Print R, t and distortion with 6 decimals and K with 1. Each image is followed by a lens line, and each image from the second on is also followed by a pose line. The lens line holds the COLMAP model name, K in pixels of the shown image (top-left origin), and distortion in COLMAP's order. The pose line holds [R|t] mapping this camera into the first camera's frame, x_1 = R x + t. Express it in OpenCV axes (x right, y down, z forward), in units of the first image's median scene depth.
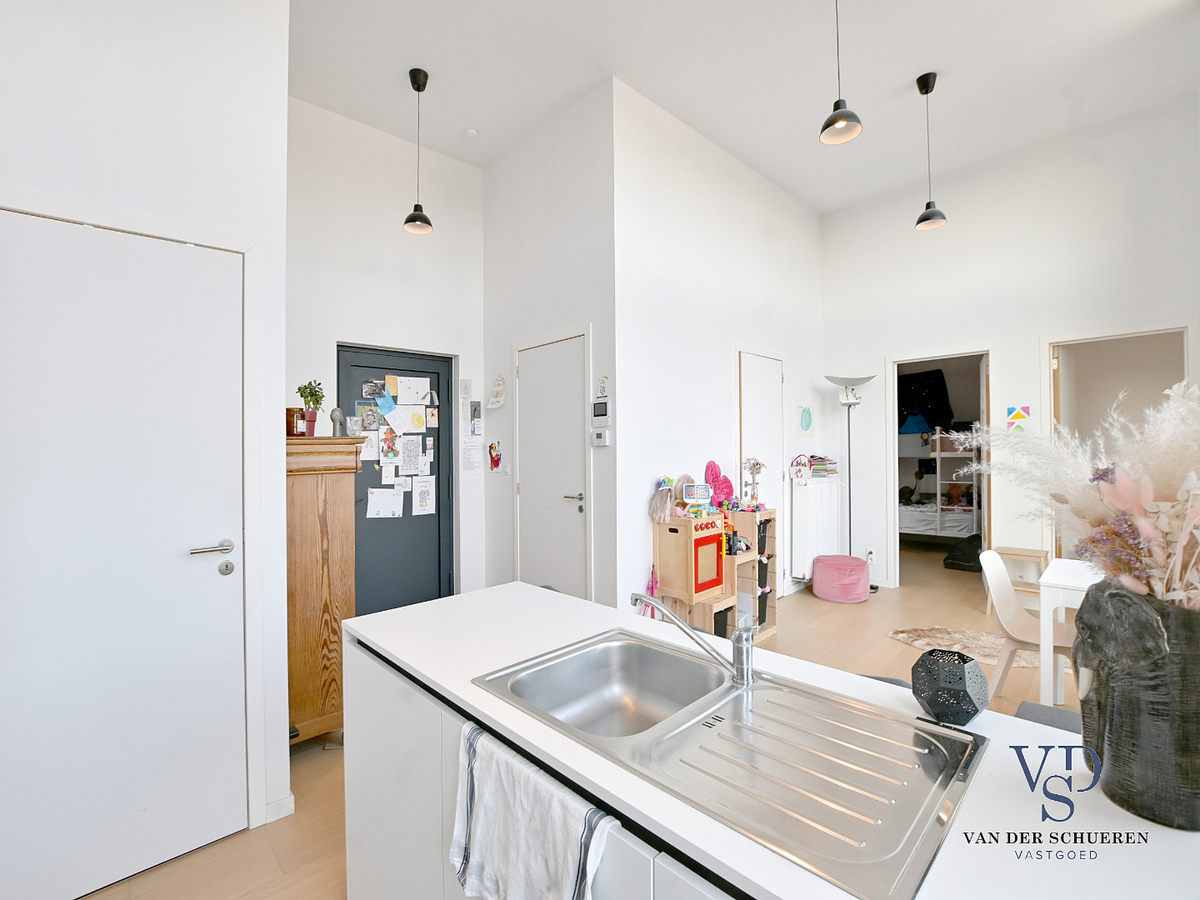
lens RADIAL K [[526.2, 0, 600.7], [0, 526.2, 439.5], [0, 0, 1]] dist [-0.045420, 0.000135]
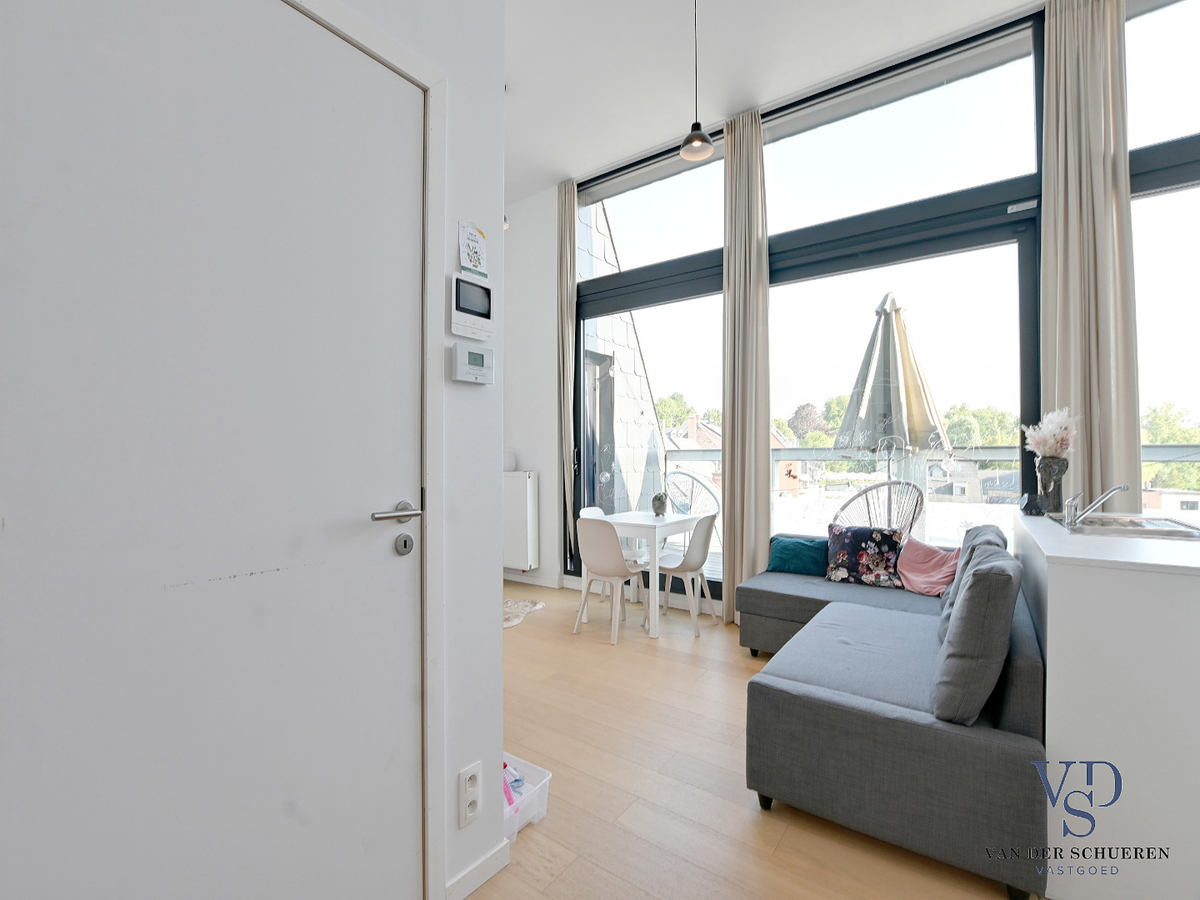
lens RADIAL K [[531.9, 0, 601.5], [0, 531.9, 459.8], [0, 0, 1]] dist [-0.026448, 0.001339]
pose [[-0.175962, 0.019838, 0.984197, -0.383436], [-0.006098, 0.999756, -0.021242, 0.071387], [-0.984378, -0.009739, -0.175798, 0.836111]]
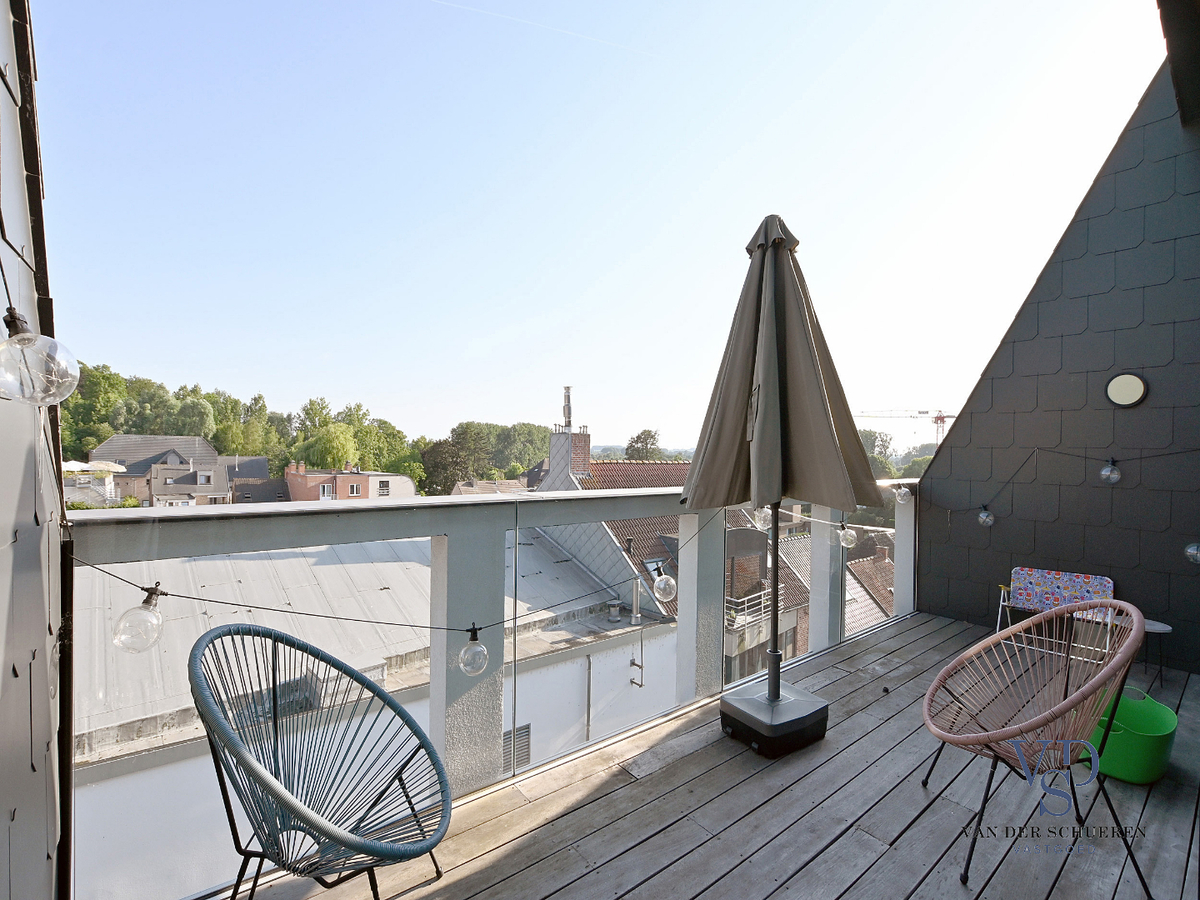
lens RADIAL K [[527.6, 0, 592.0], [0, 527.6, 437.4], [0, 0, 1]] dist [-0.025610, -0.000048]
pose [[-0.993137, 0.004054, 0.116886, 0.852019], [-0.000296, 0.999309, -0.037179, -0.042978], [-0.116956, -0.036958, -0.992449, 0.650220]]
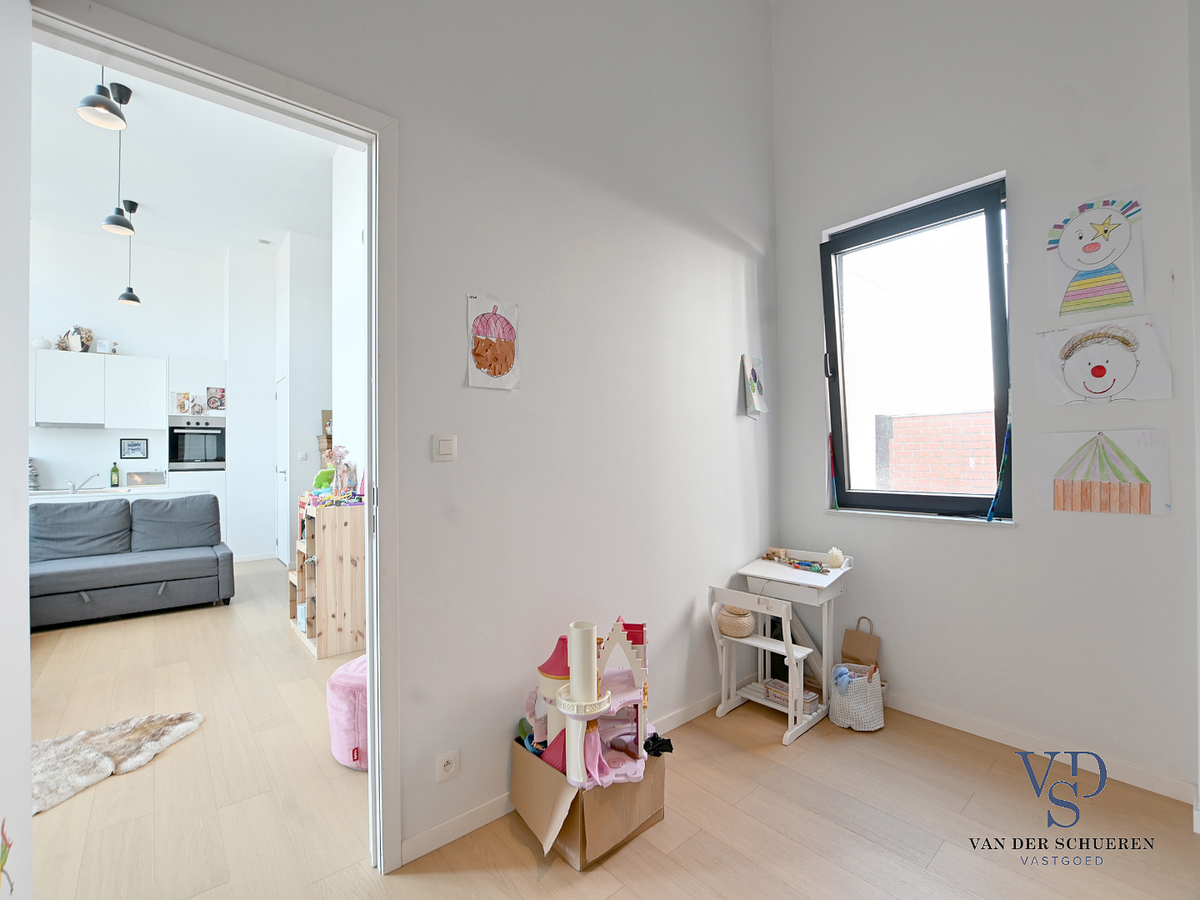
lens RADIAL K [[533.4, 0, 572.8], [0, 533.4, 441.8], [0, 0, 1]] dist [-0.014124, 0.000793]
pose [[-0.101020, -0.007907, -0.994853, 1.098419], [0.023947, 0.999659, -0.010377, 0.047829], [0.994596, -0.024872, -0.100796, 1.459086]]
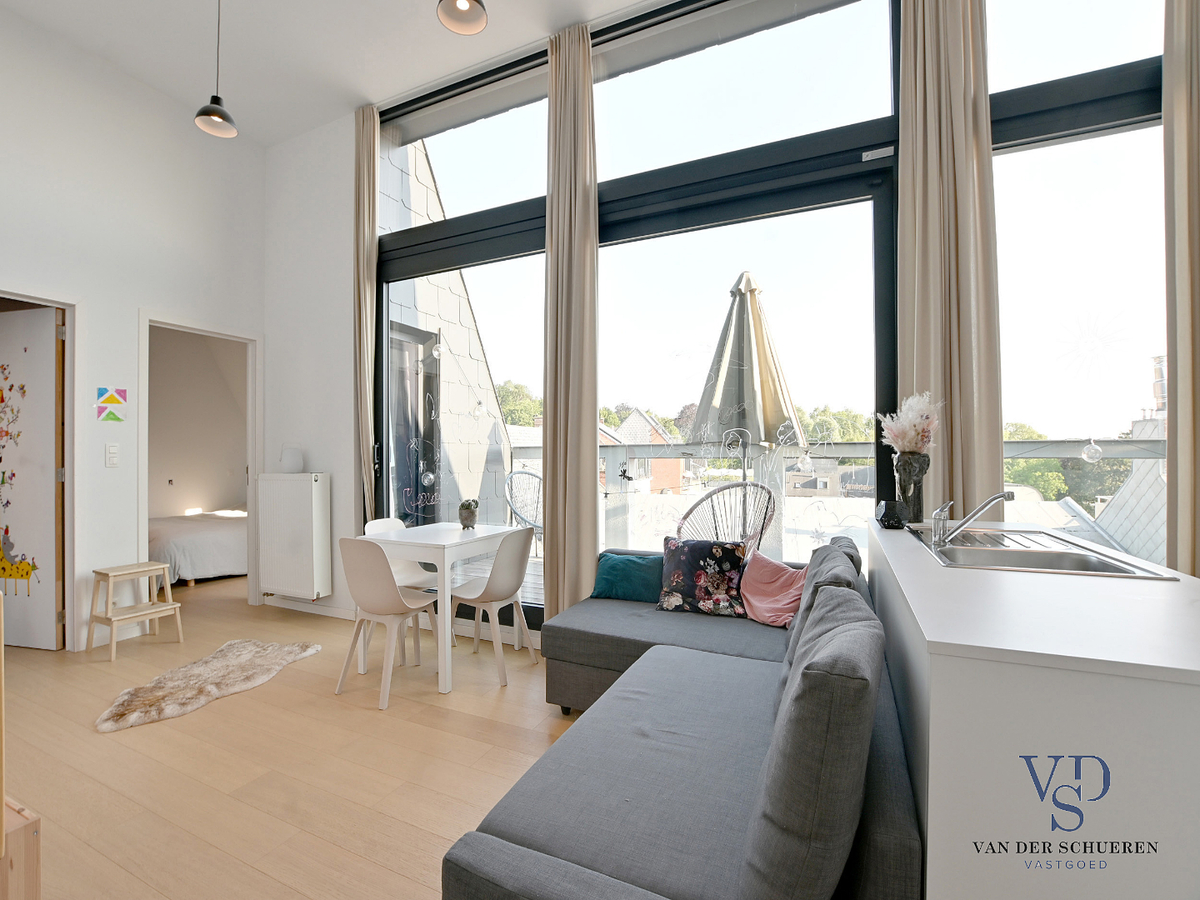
lens RADIAL K [[528.6, 0, 602.8], [0, 528.6, 460.4], [0, 0, 1]] dist [-0.026580, 0.000670]
pose [[-0.369282, 0.015847, 0.929182, -0.208334], [0.001738, 0.999865, -0.016362, 0.065918], [-0.929316, -0.004428, -0.369259, 0.642234]]
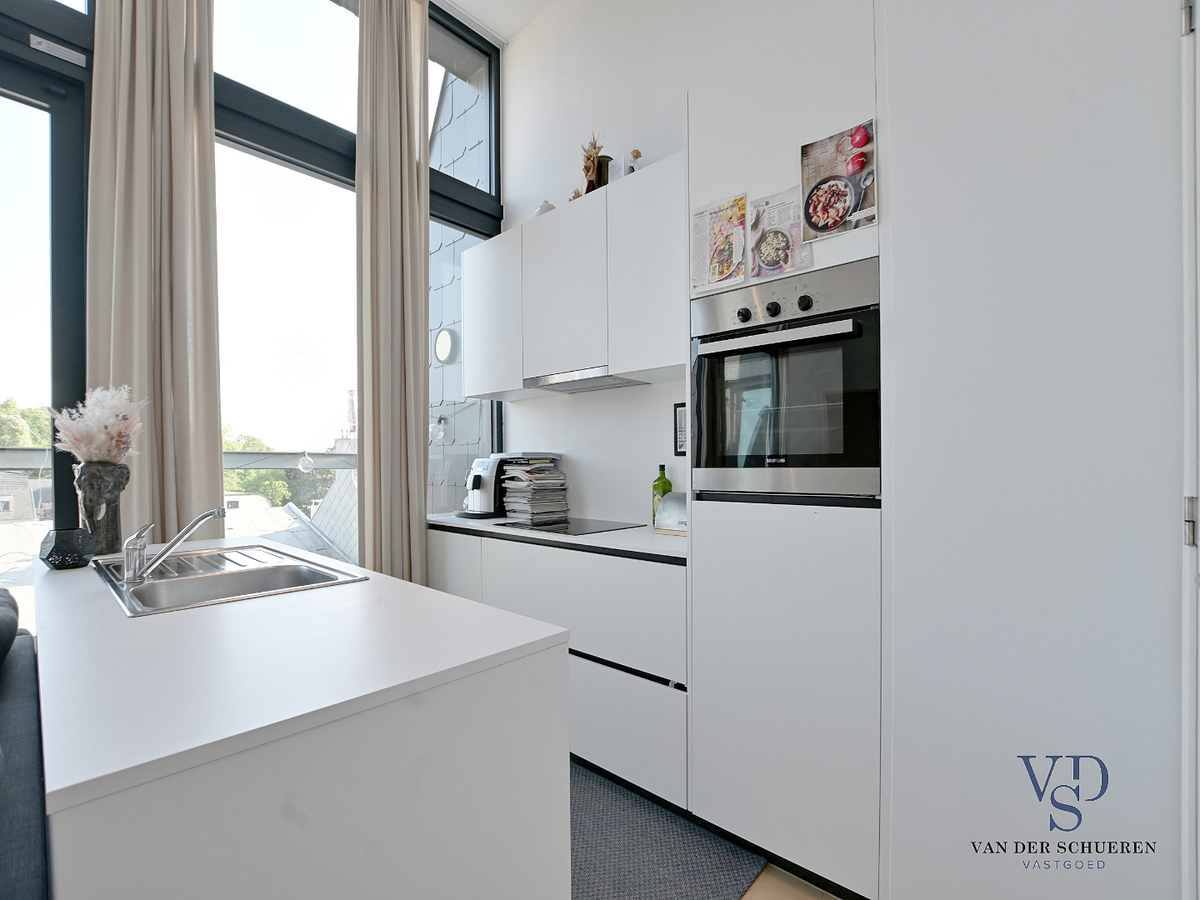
lens RADIAL K [[522.7, 0, 594.9], [0, 522.7, 472.1], [0, 0, 1]] dist [-0.037947, 0.007159]
pose [[-0.997129, 0.023424, -0.072002, -0.179689], [0.023191, 0.999723, 0.004077, 0.064496], [0.072078, 0.002396, -0.997396, 0.570391]]
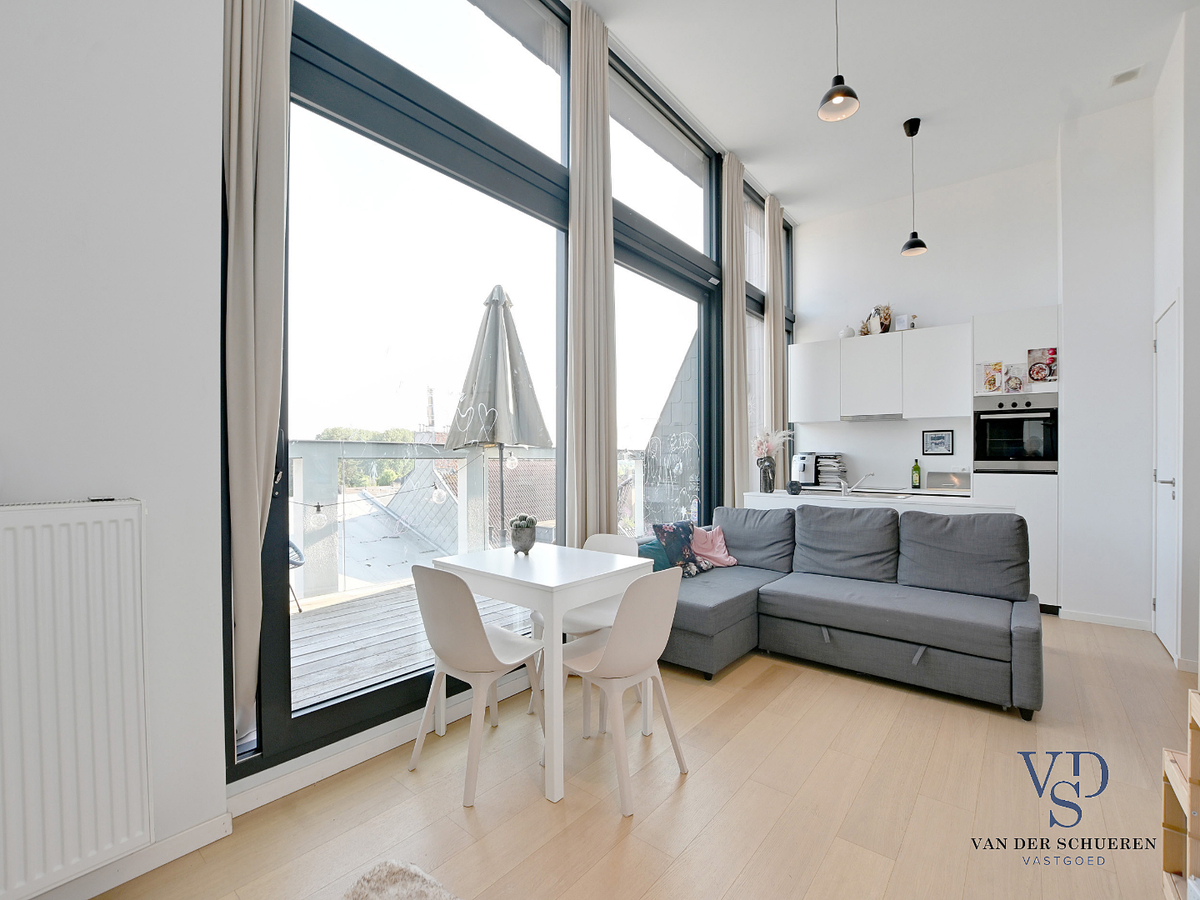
lens RADIAL K [[526.0, 0, 594.1], [0, 526.0, 462.7], [0, 0, 1]] dist [-0.028584, 0.000215]
pose [[-0.993807, 0.015466, -0.110037, 0.624332], [0.015384, 0.999880, 0.001593, 0.054318], [0.110049, -0.000109, -0.993926, 1.152296]]
